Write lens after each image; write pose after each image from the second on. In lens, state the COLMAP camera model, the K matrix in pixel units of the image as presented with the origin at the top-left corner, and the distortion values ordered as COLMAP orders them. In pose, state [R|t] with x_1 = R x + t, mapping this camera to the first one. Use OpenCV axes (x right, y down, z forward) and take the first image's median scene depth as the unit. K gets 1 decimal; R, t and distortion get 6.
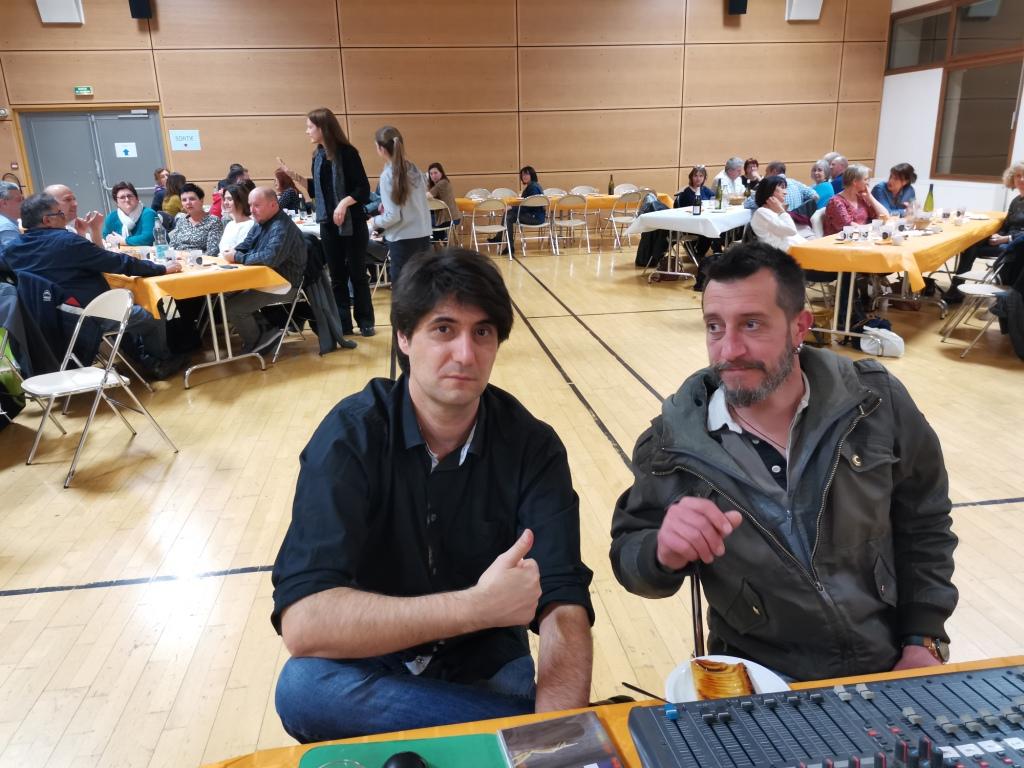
lens RADIAL K [[757.1, 0, 512.0], [0, 757.1, 384.0], [0, 0, 1]] dist [0.093320, -0.101439]
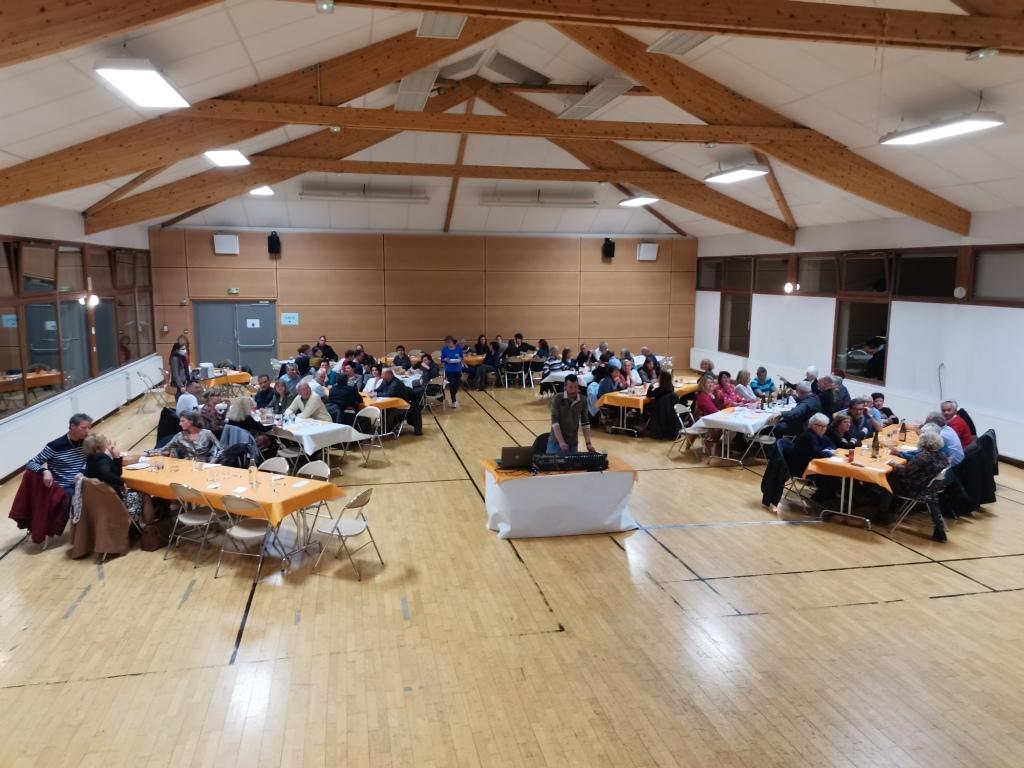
lens RADIAL K [[757.1, 0, 512.0], [0, 757.1, 384.0], [0, 0, 1]] dist [0.093320, -0.101439]
pose [[0.997248, 0.021713, 0.070885, -0.049191], [-0.010855, 0.988609, -0.150116, 0.074243], [-0.073337, 0.148934, 0.986124, -0.676896]]
